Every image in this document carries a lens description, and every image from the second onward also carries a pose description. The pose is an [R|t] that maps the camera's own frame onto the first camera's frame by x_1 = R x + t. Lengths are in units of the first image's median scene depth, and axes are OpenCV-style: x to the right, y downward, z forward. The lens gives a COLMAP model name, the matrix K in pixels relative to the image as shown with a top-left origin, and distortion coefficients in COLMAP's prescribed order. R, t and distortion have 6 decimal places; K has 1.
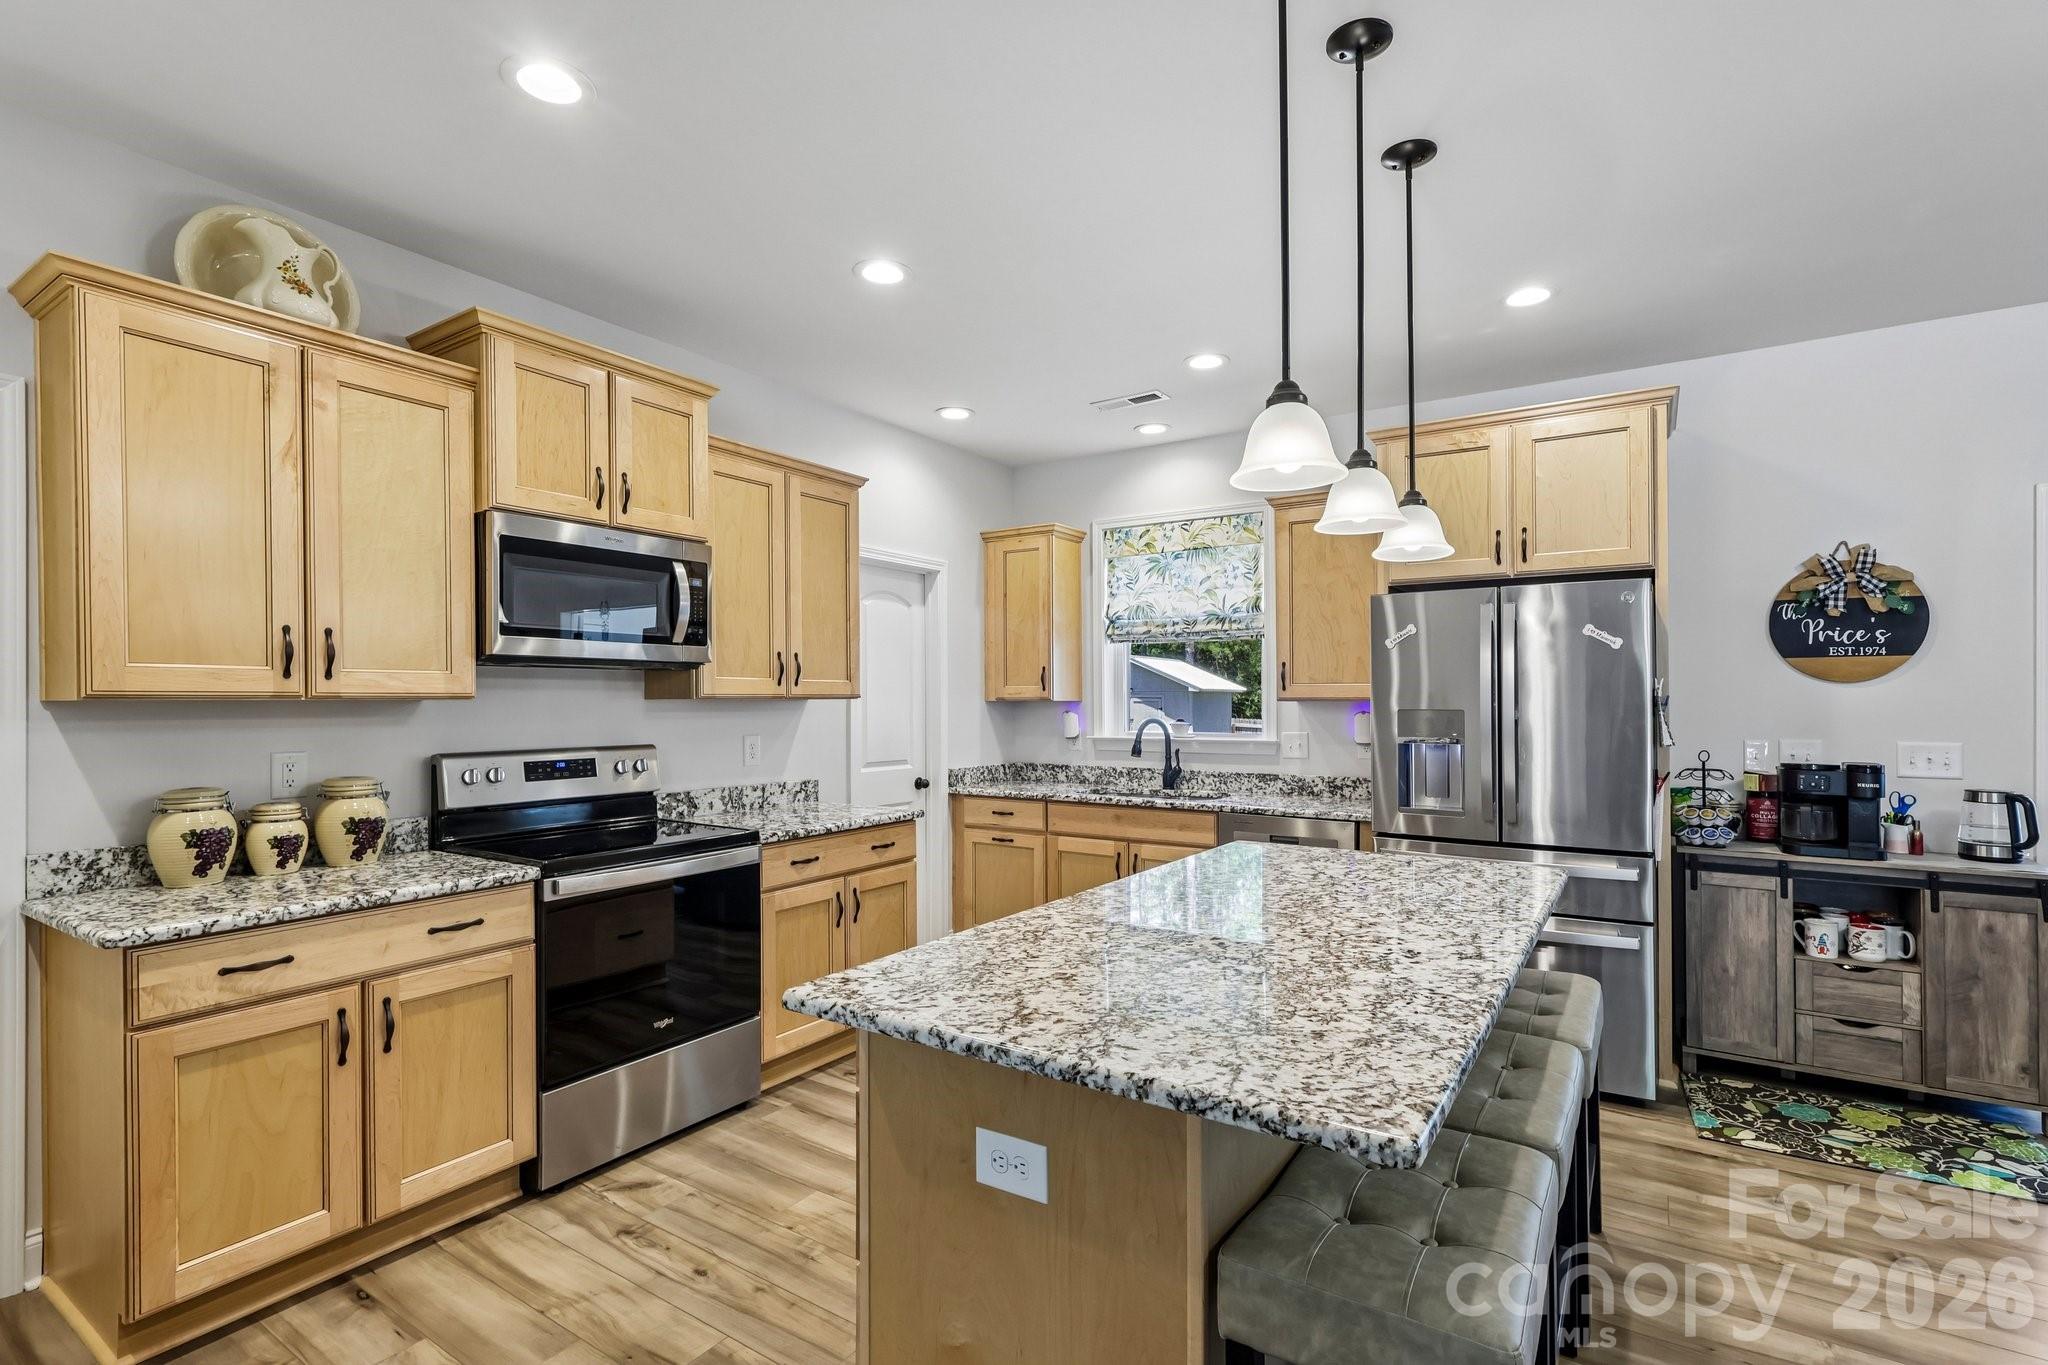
lens RADIAL K [[950.9, 0, 1023.7], [0, 950.9, 702.6], [0, 0, 1]] dist [0.000610, -0.000474]
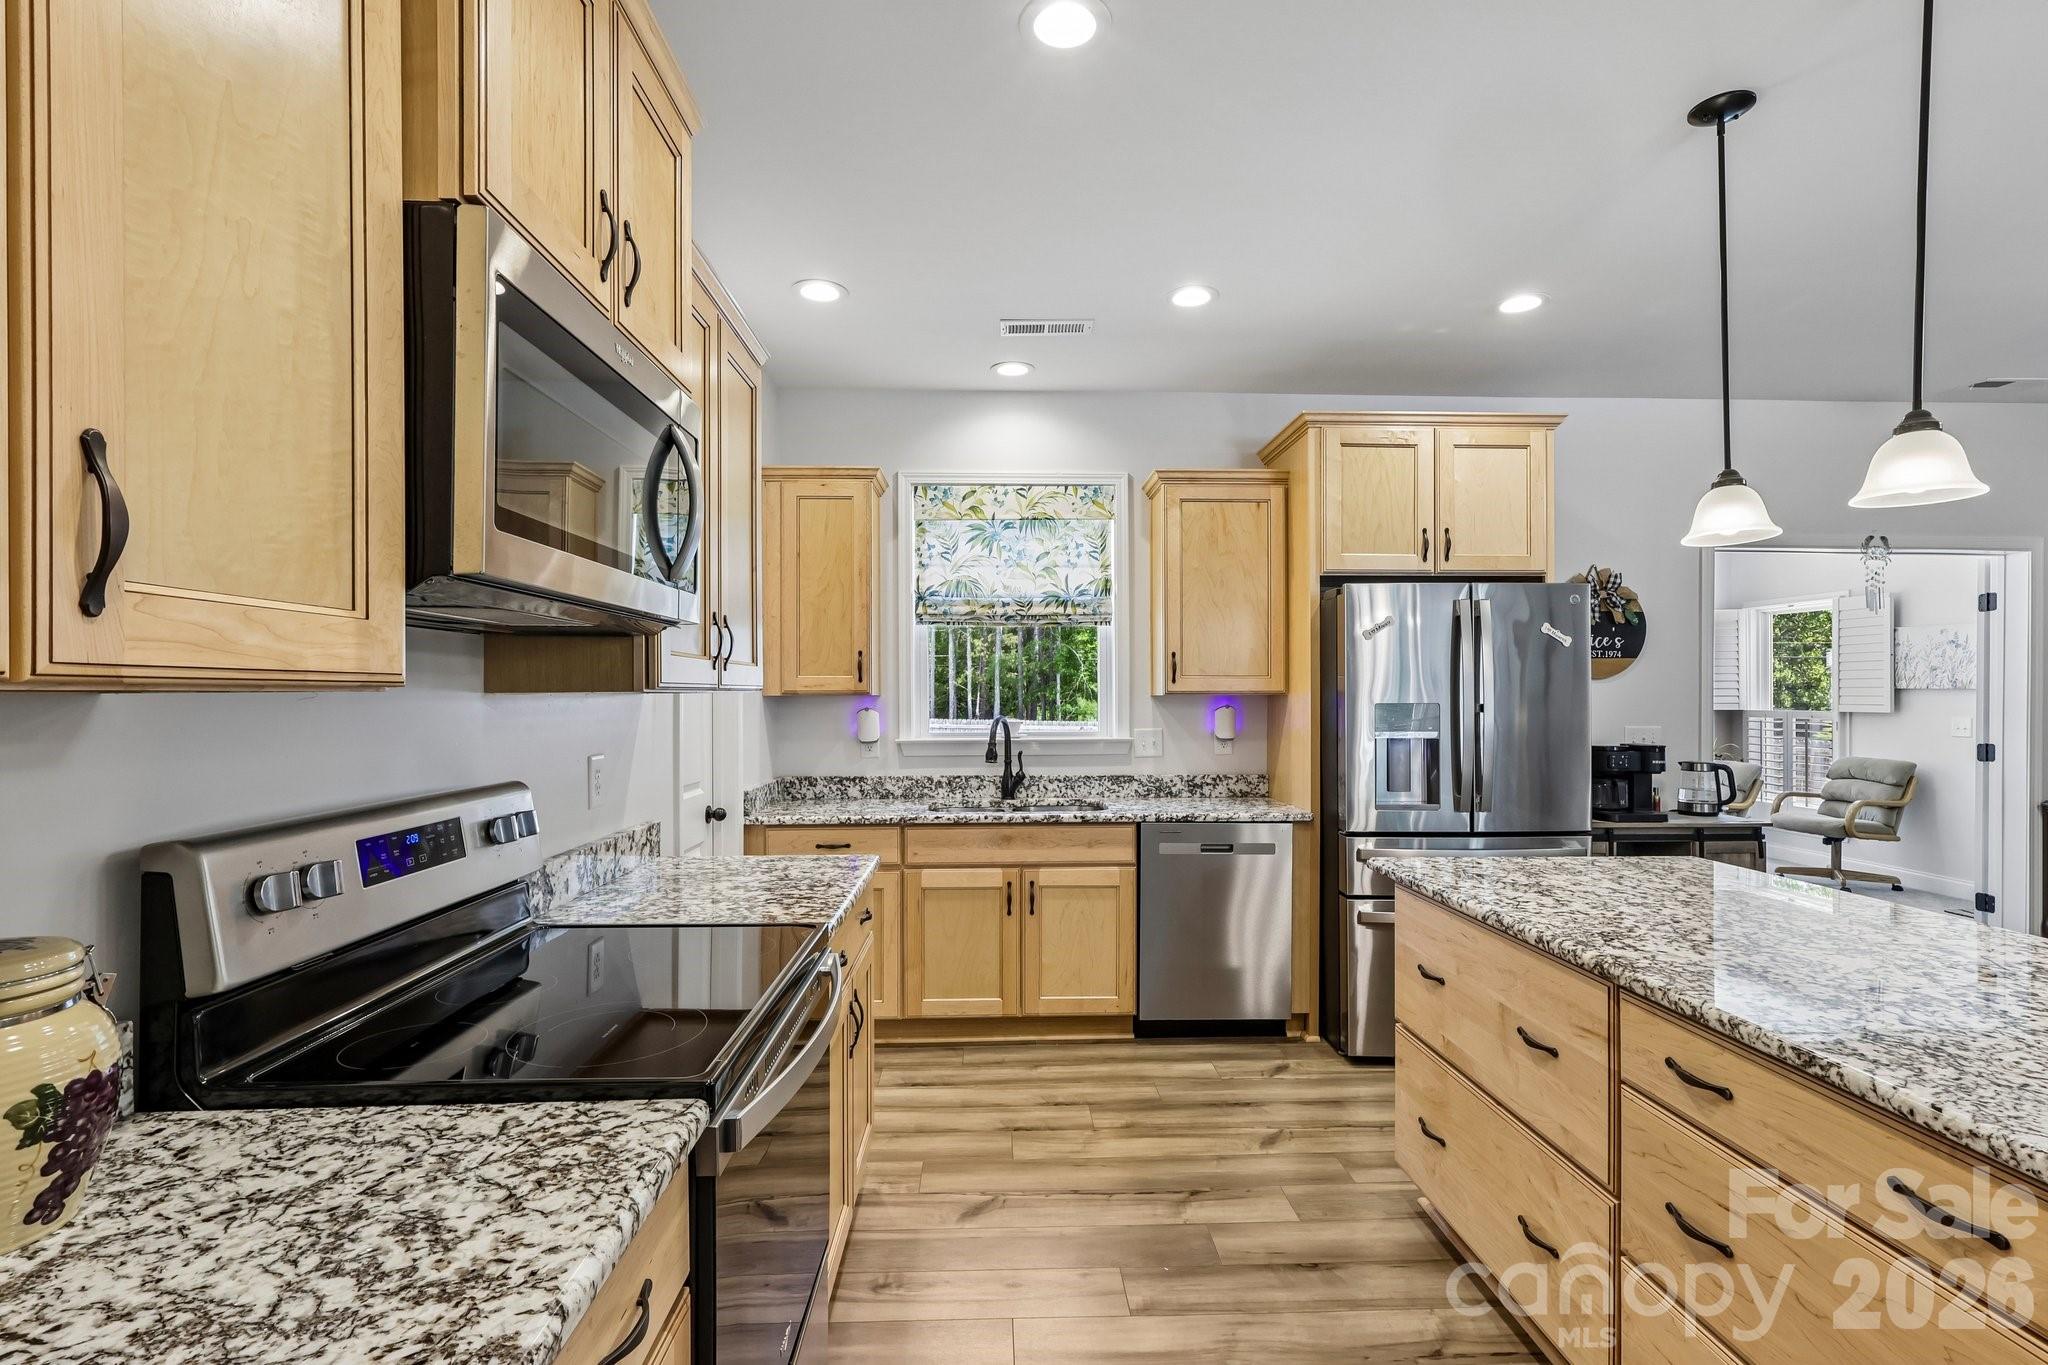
lens RADIAL K [[950.9, 0, 1023.3], [0, 950.9, 692.1], [0, 0, 1]] dist [0.000610, -0.000474]
pose [[0.814764, 0.000486, 0.579792, -0.499277], [0.002867, 0.999984, -0.004867, -0.000082], [-0.579785, 0.005628, 0.814750, 0.458442]]
